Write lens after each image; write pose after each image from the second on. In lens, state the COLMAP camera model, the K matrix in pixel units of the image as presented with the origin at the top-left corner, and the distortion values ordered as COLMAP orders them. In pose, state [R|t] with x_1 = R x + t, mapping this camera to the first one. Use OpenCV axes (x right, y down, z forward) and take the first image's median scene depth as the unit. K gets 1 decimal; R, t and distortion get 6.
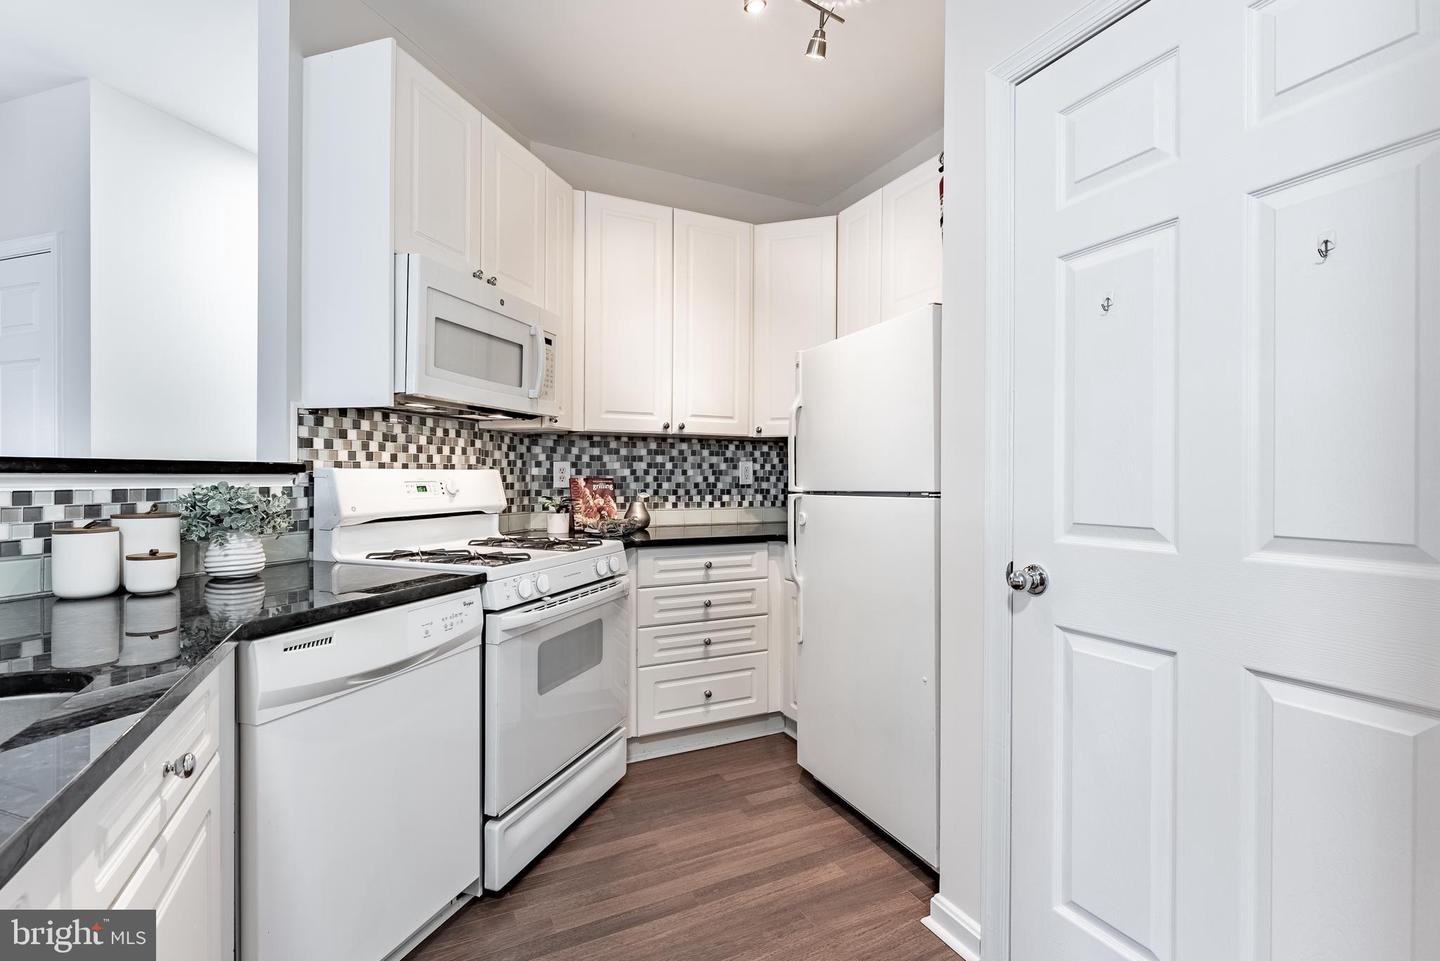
lens RADIAL K [[658.4, 0, 720.0], [0, 658.4, 480.5], [0, 0, 1]] dist [-0.003514, -0.000265]
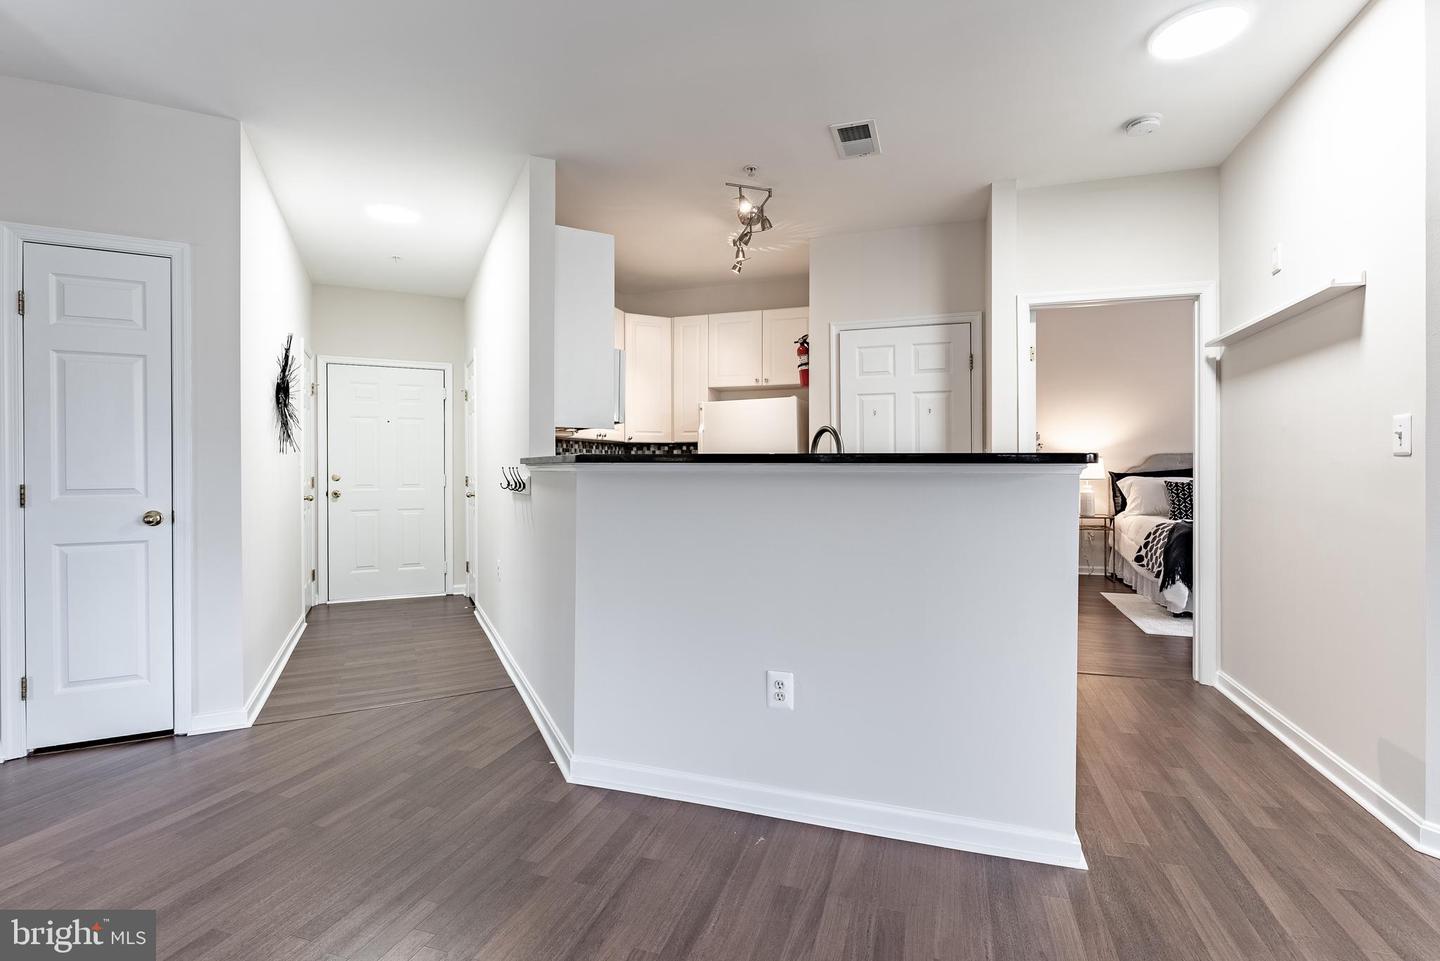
lens RADIAL K [[658.4, 0, 720.0], [0, 658.4, 480.5], [0, 0, 1]] dist [-0.003514, -0.000265]
pose [[0.703596, -0.018619, 0.710356, -1.011725], [0.011679, 0.999825, 0.014638, 0.009271], [-0.710504, -0.002003, 0.703691, -0.345519]]
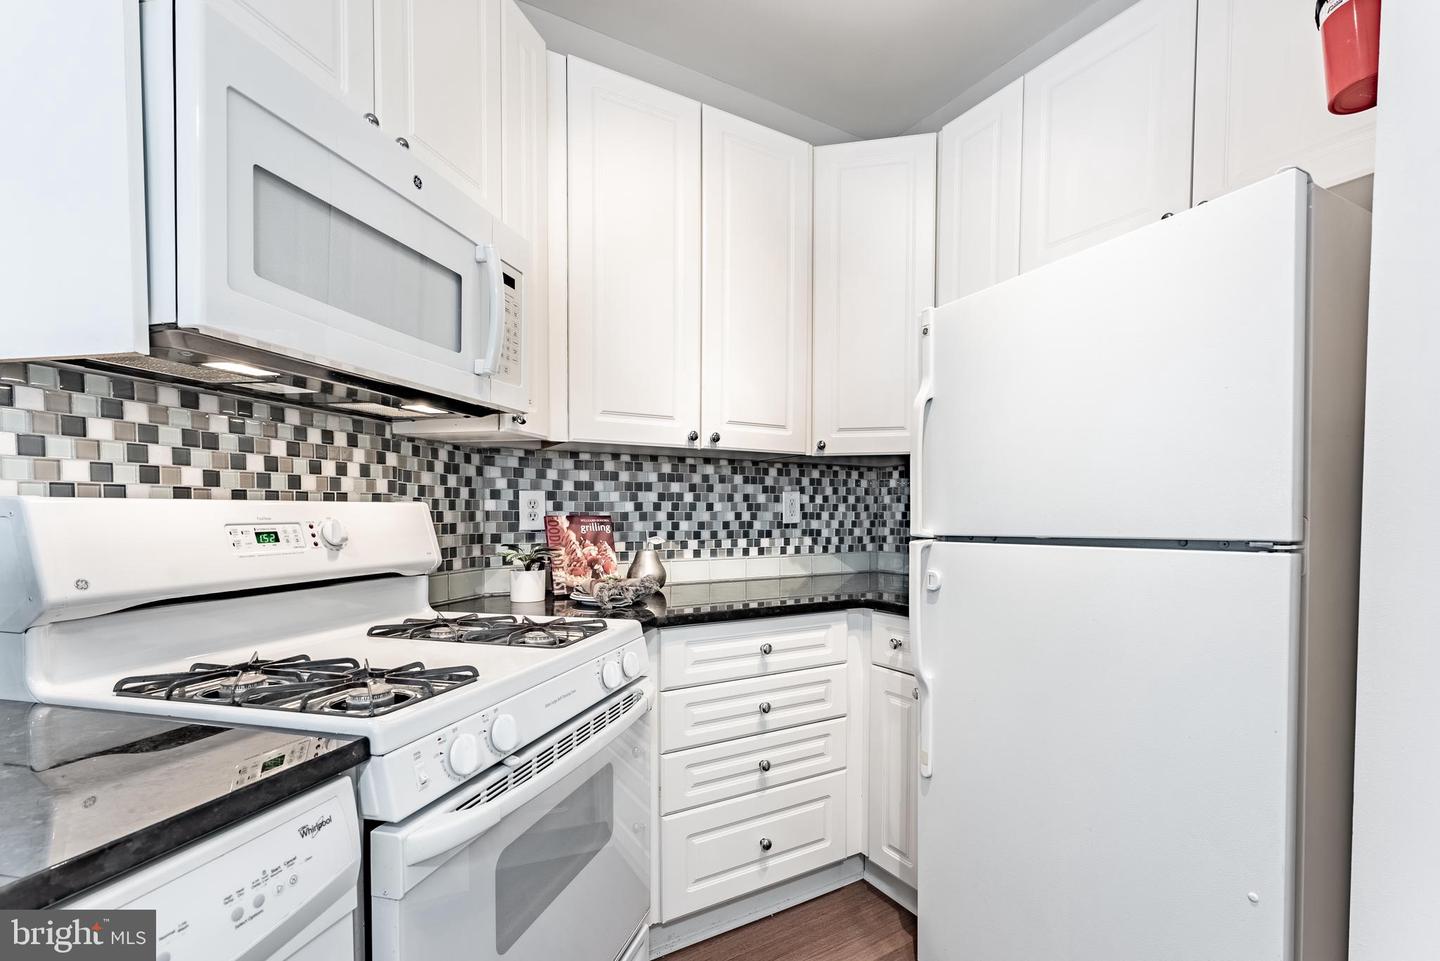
lens RADIAL K [[648.3, 0, 742.8], [0, 648.3, 535.1], [0, 0, 1]] dist [-0.001496, 0.000044]
pose [[0.995978, -0.005714, 0.089417, -0.090663], [0.003147, 0.999580, 0.028821, -0.002132], [-0.089544, -0.028423, 0.995577, 0.342015]]
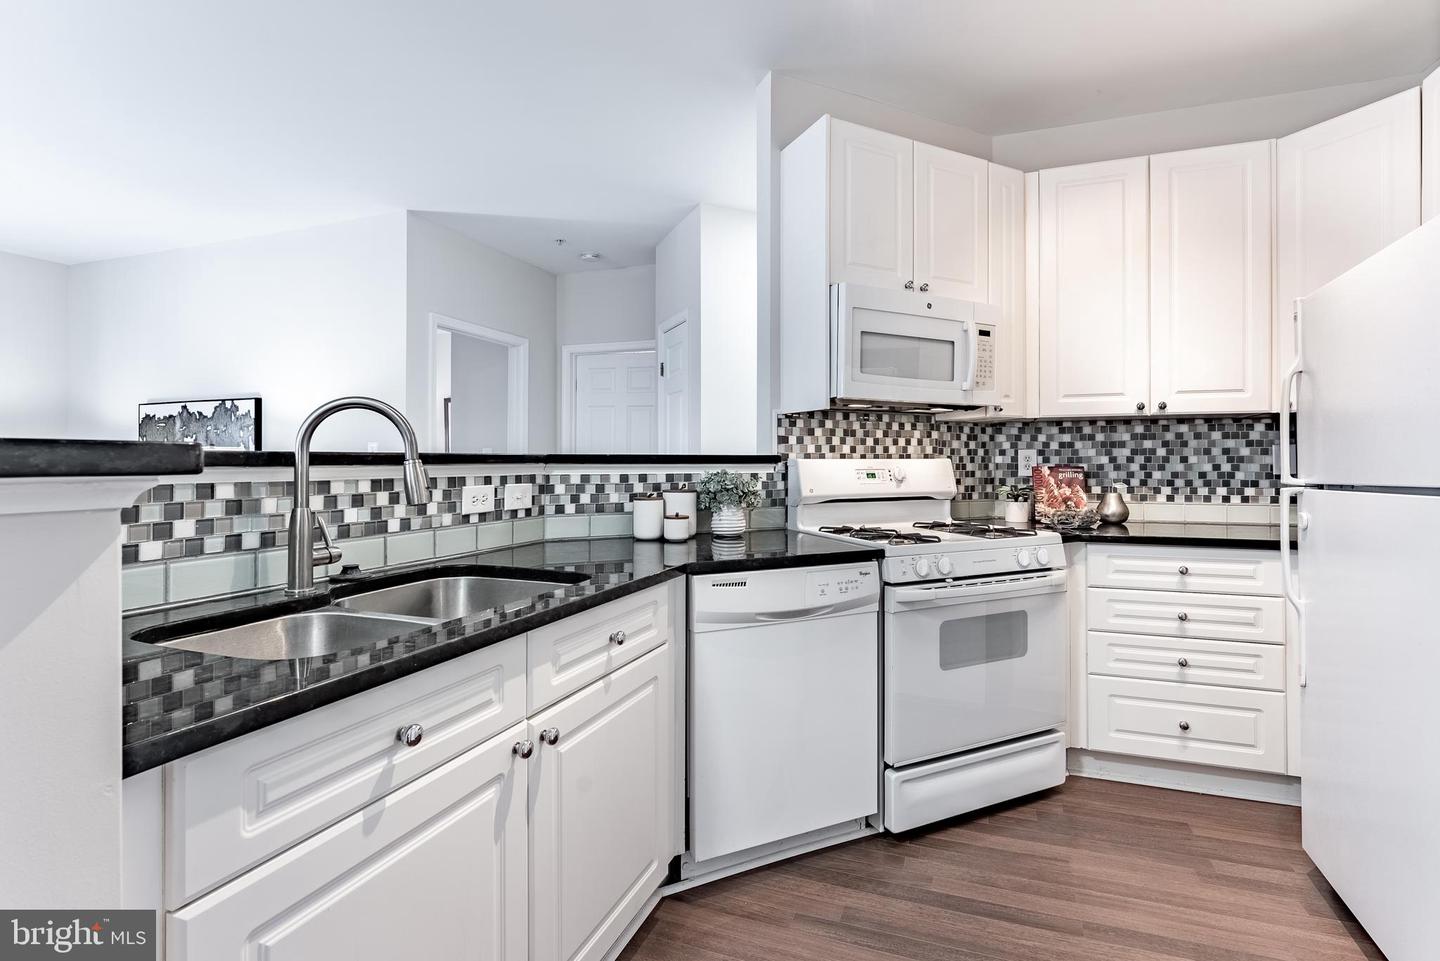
lens RADIAL K [[669.8, 0, 752.9], [0, 669.8, 459.3], [0, 0, 1]] dist [-0.002655, -0.000431]
pose [[0.693198, -0.007146, -0.720712, 0.200760], [-0.001959, 0.999928, -0.011799, -0.001530], [0.720745, 0.009591, 0.693134, 0.015052]]
